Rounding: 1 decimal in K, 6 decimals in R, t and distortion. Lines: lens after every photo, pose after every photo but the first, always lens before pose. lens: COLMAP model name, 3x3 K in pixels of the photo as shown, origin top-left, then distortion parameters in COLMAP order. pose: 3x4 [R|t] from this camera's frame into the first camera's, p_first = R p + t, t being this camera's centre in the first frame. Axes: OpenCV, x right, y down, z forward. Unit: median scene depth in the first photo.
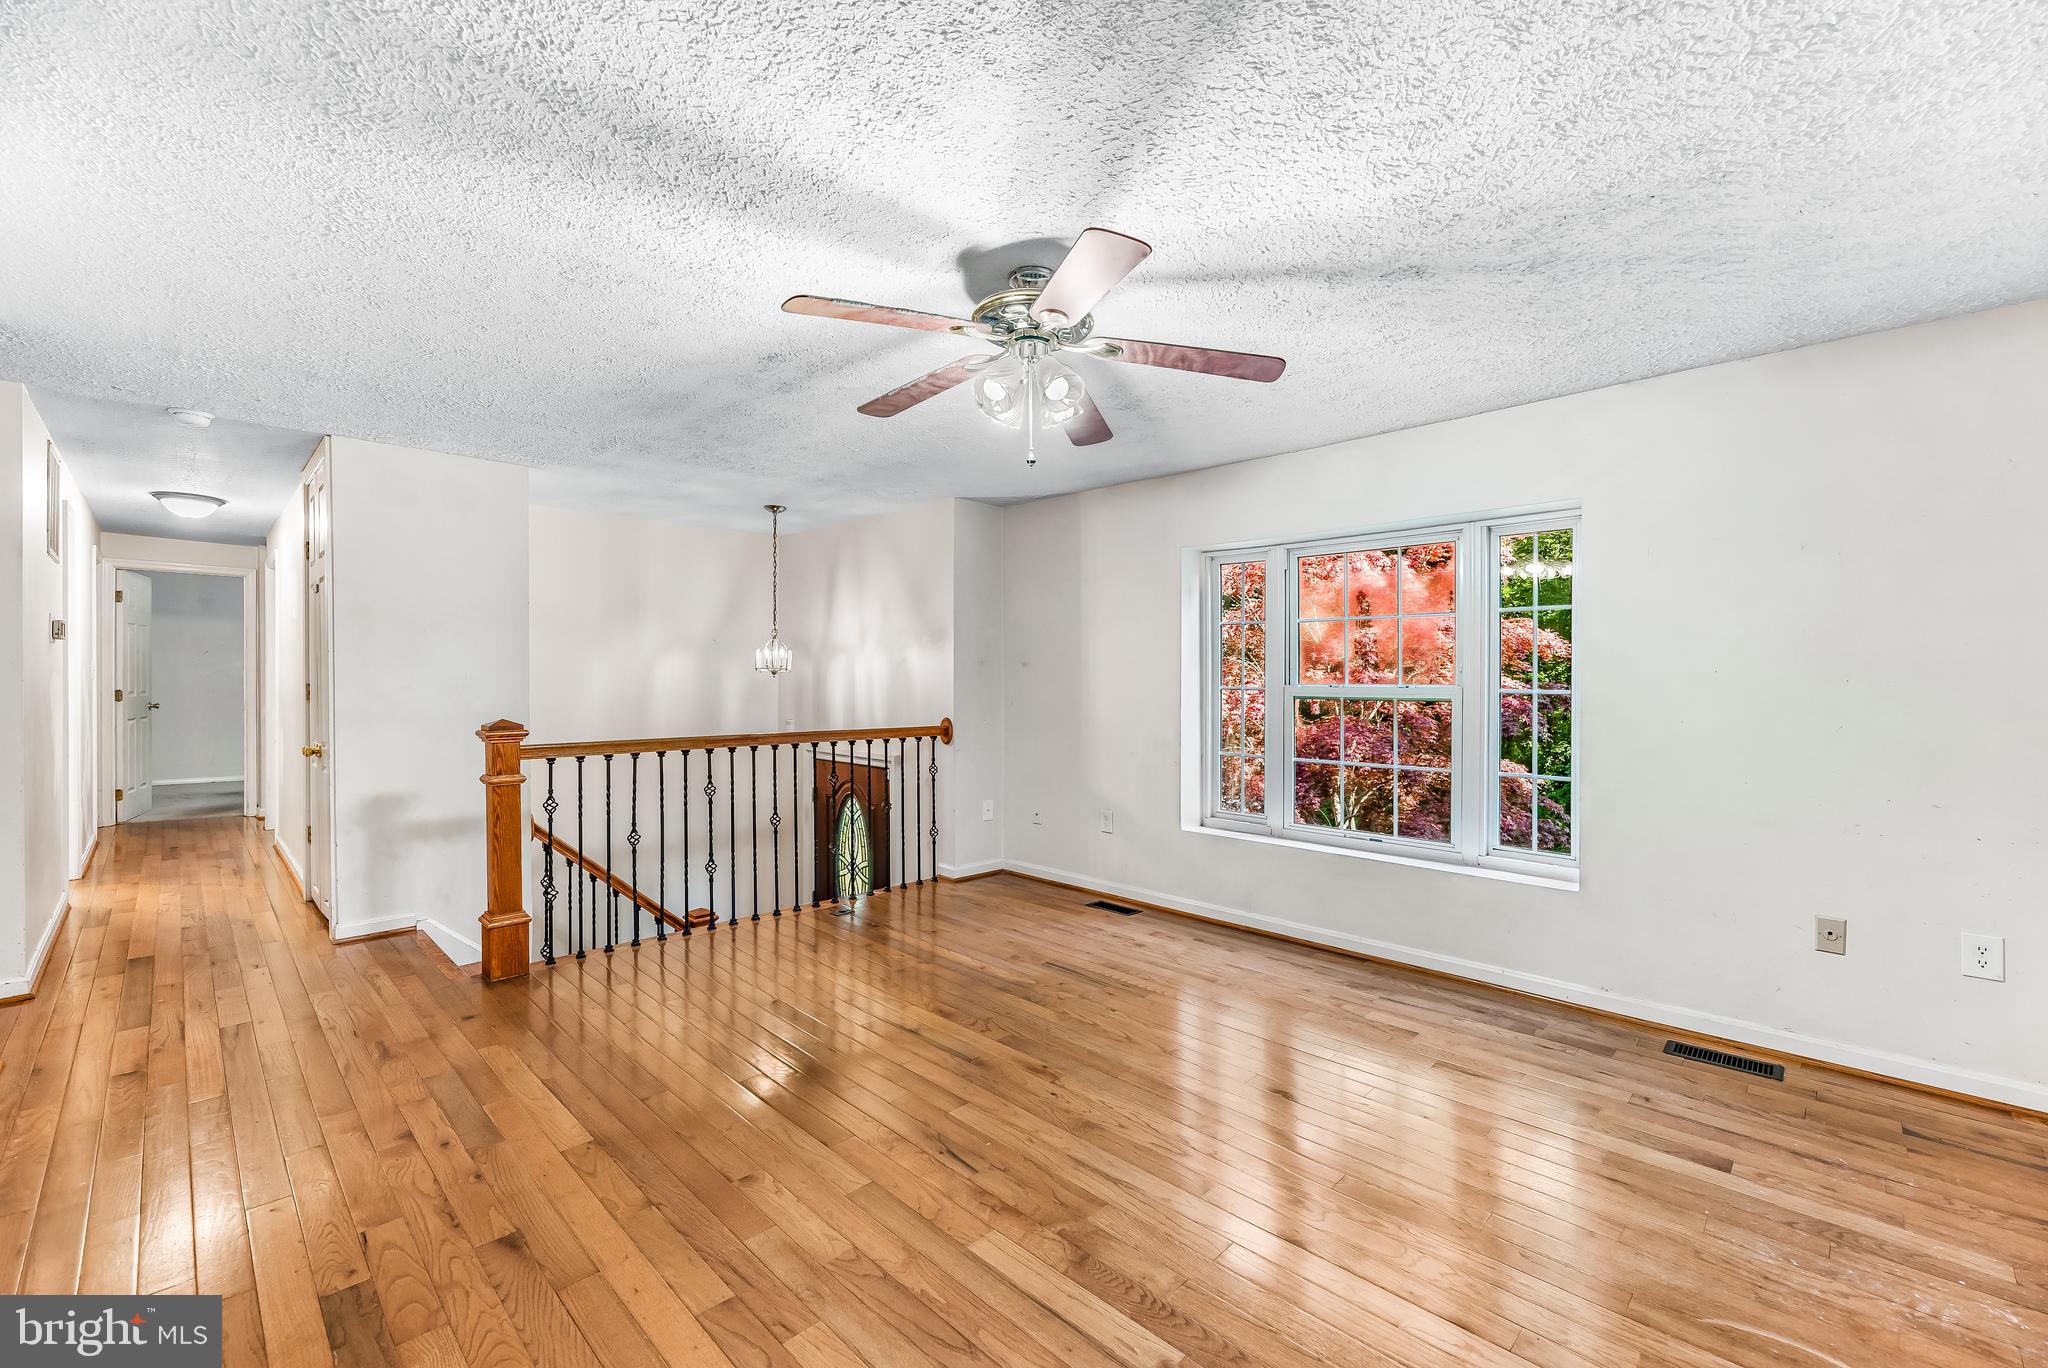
lens RADIAL K [[834.0, 0, 1006.1], [0, 834.0, 671.6], [0, 0, 1]] dist [-0.001934, -0.000637]
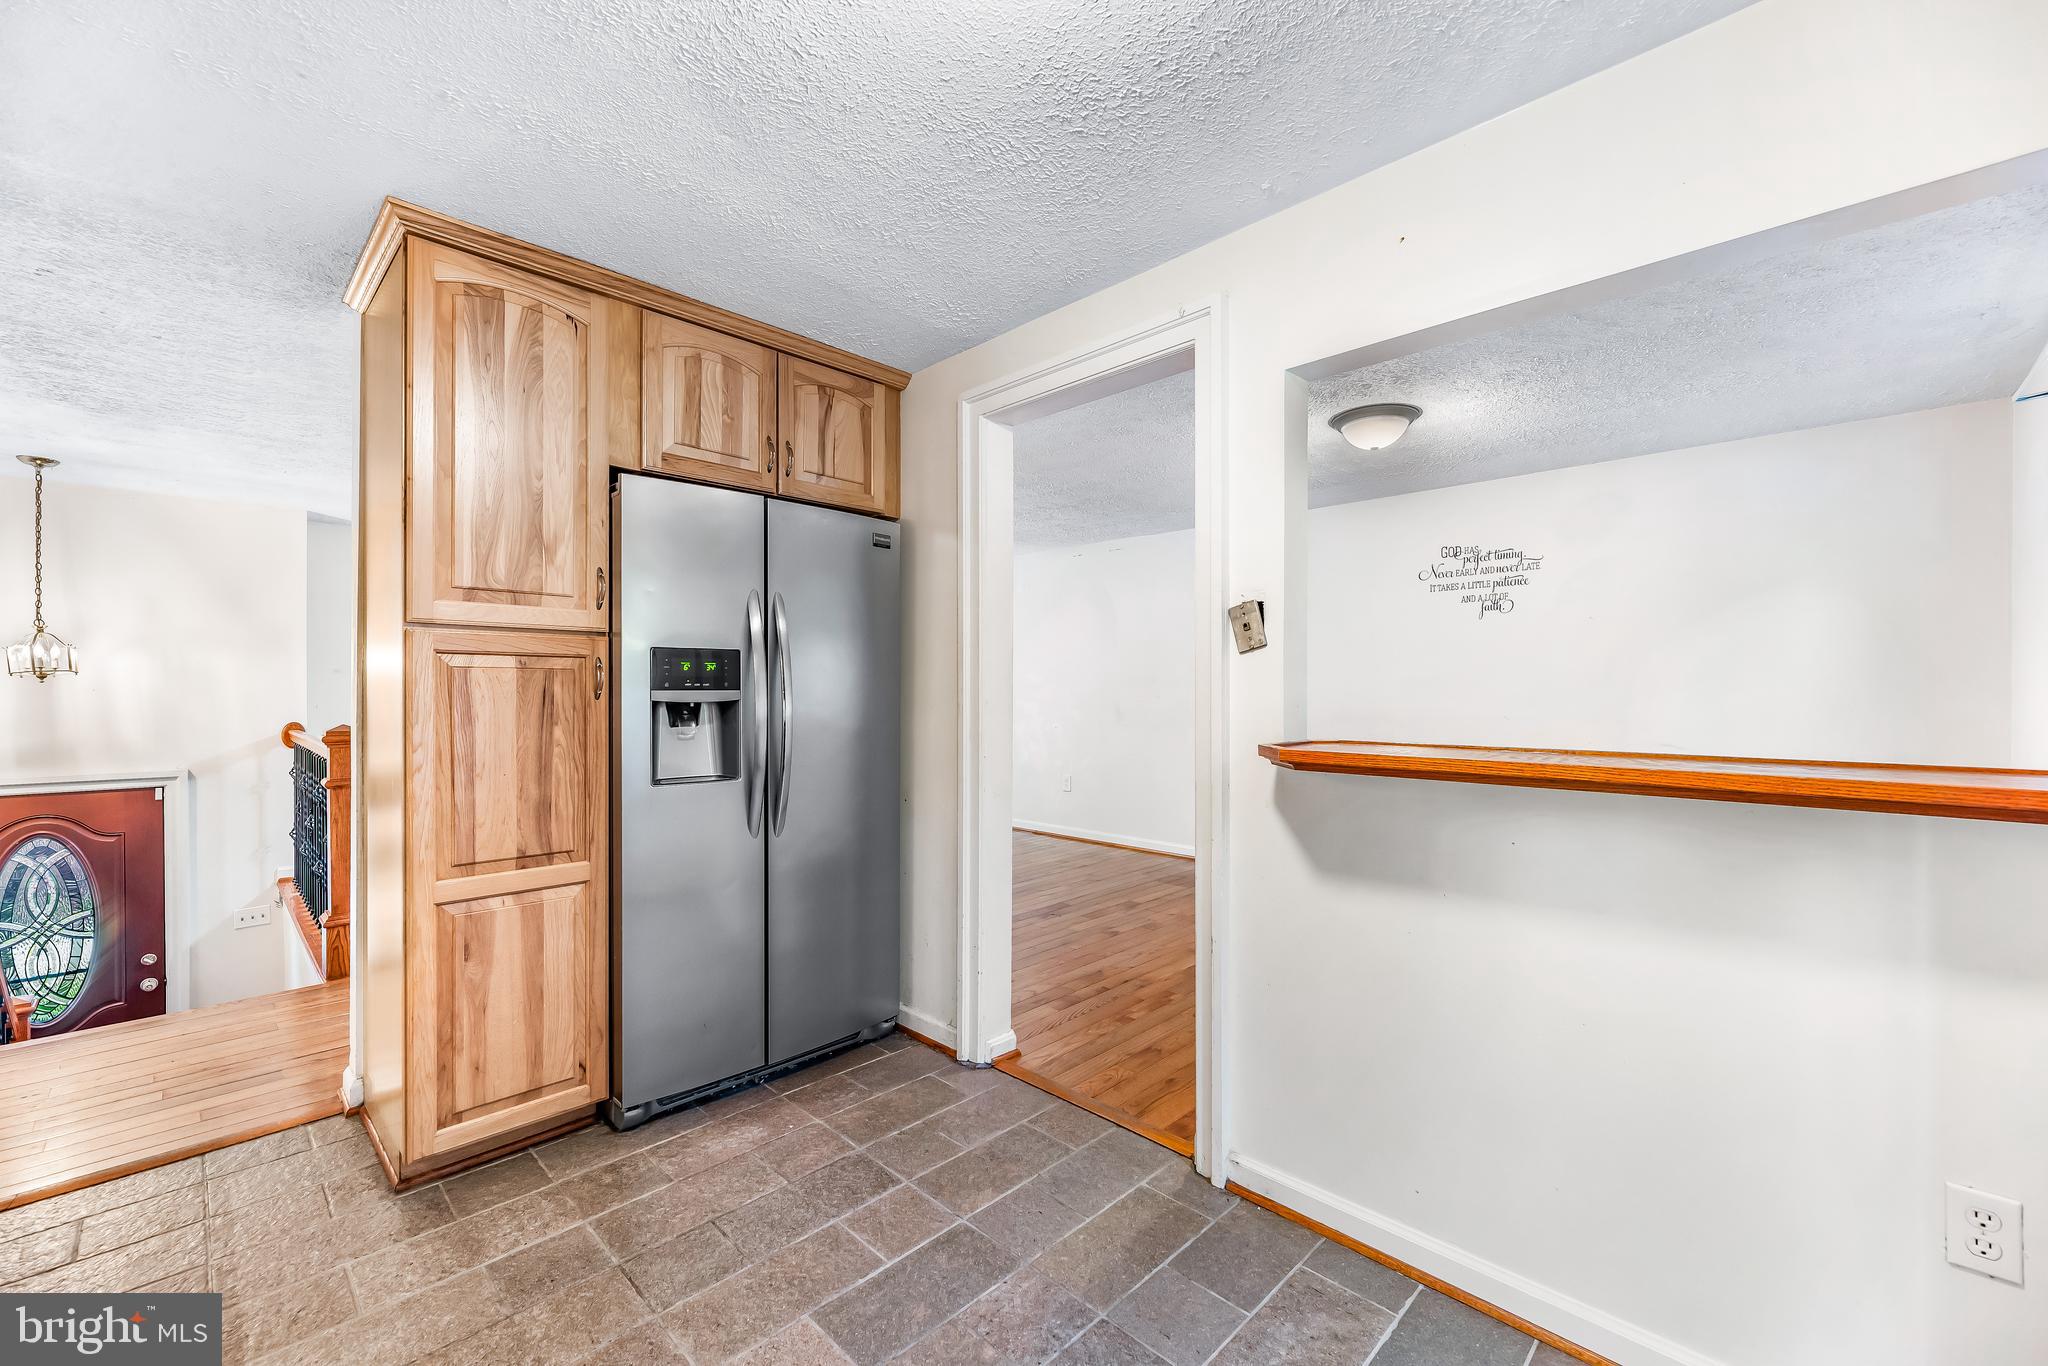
lens RADIAL K [[834.0, 0, 1003.1], [0, 834.0, 692.0], [0, 0, 1]] dist [-0.001934, -0.000637]
pose [[0.001811, -0.009615, 0.999952, -1.558482], [-0.010834, 0.999895, 0.009634, -0.001386], [-0.999940, -0.010850, 0.001707, 0.178124]]
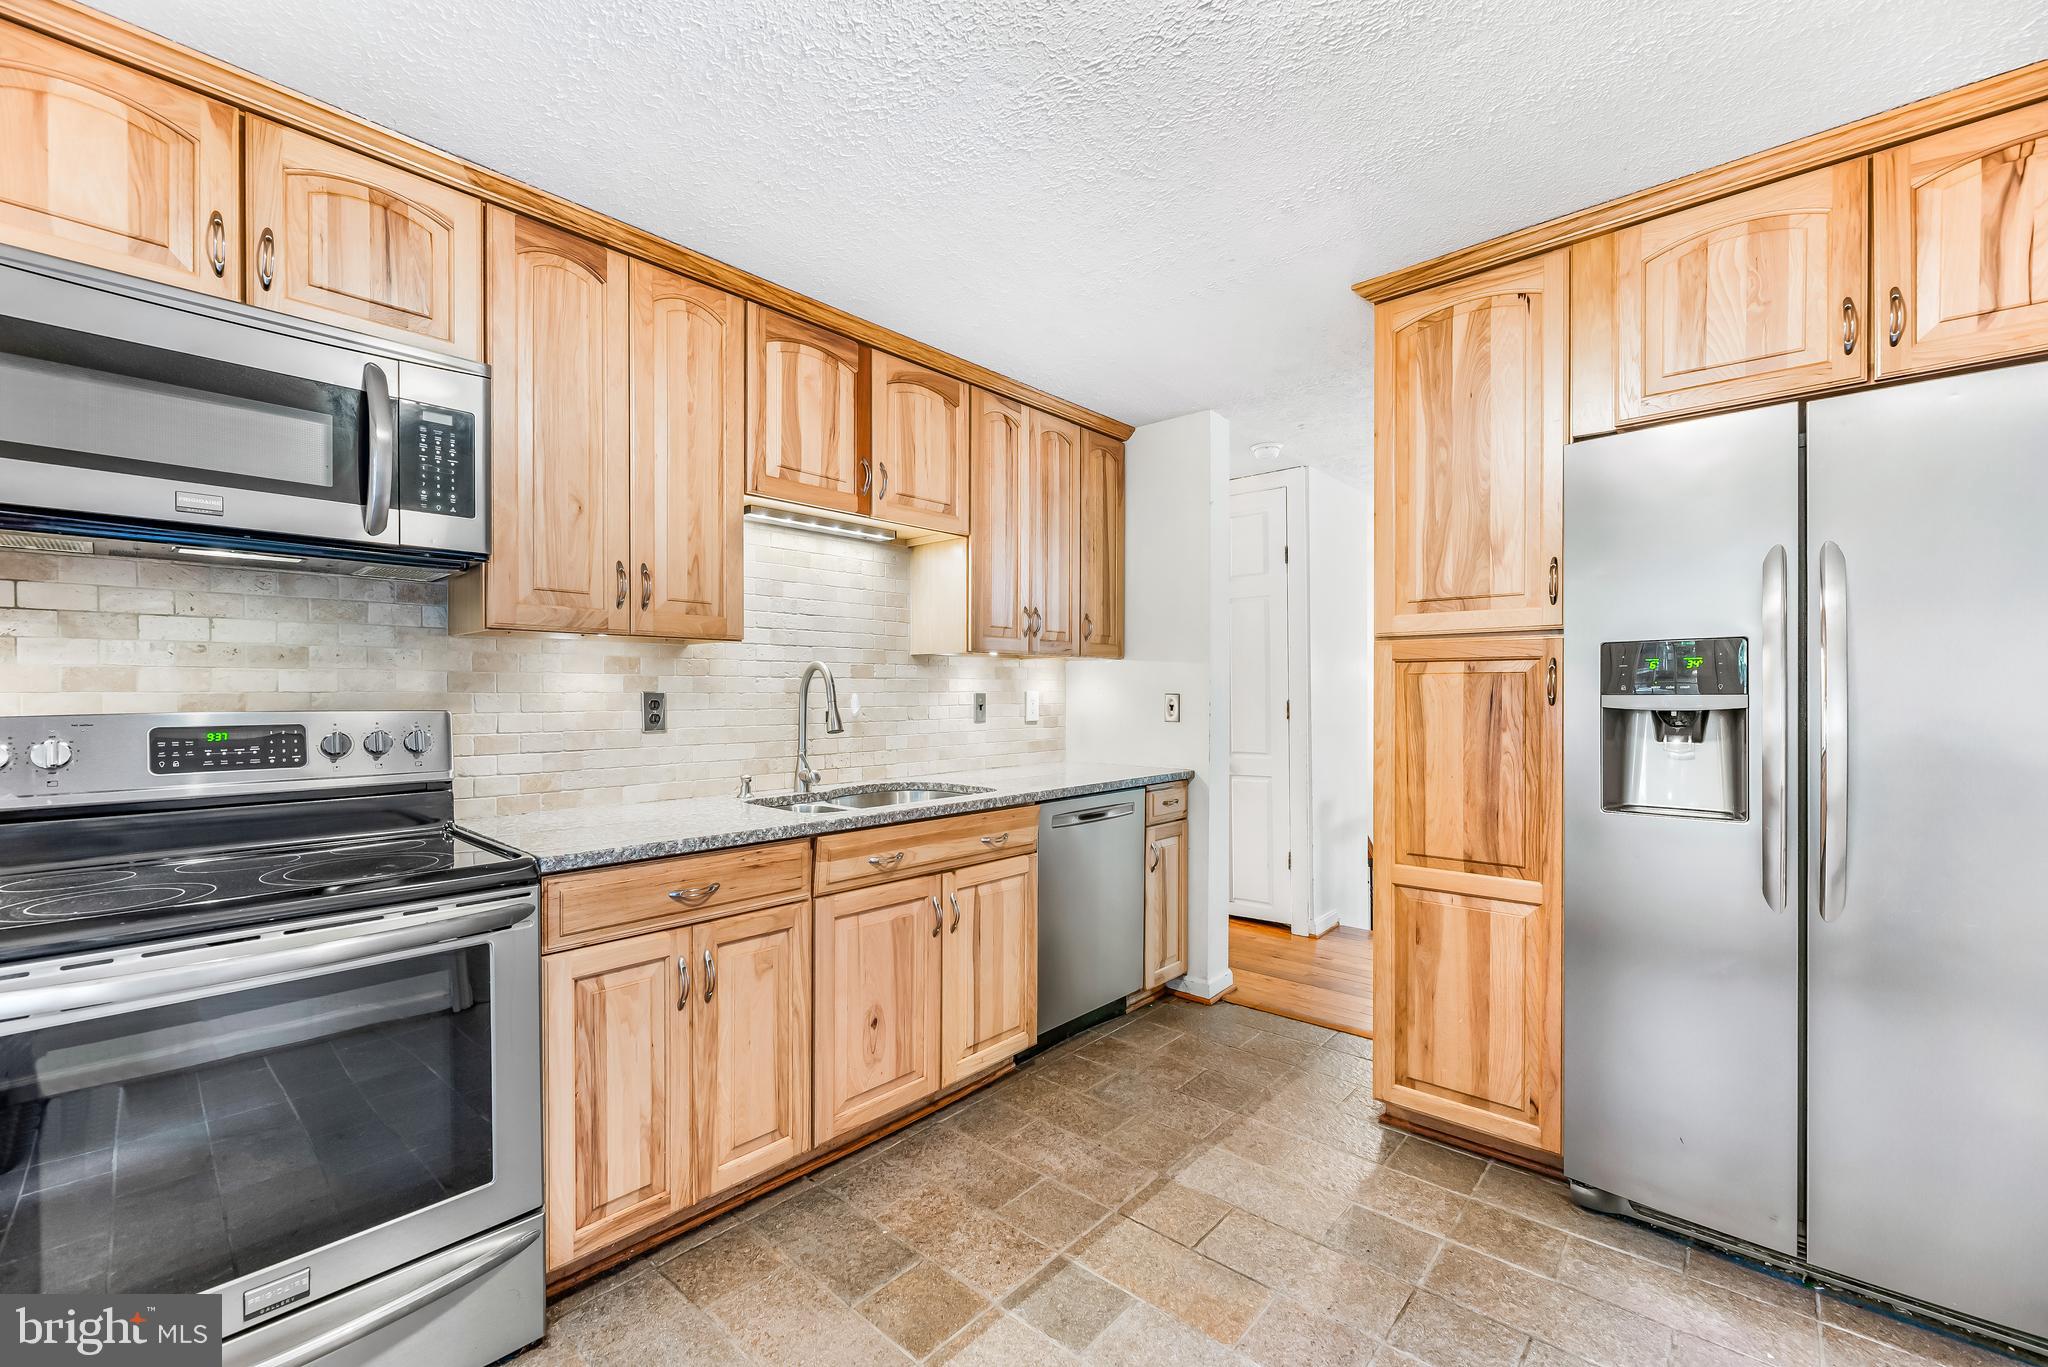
lens RADIAL K [[834.0, 0, 1011.5], [0, 834.0, 701.4], [0, 0, 1]] dist [-0.001934, -0.000637]
pose [[0.998801, -0.011115, 0.047673, -1.322992], [0.010328, 0.999807, 0.016722, -0.002068], [-0.047849, -0.016209, 0.998723, -0.056930]]
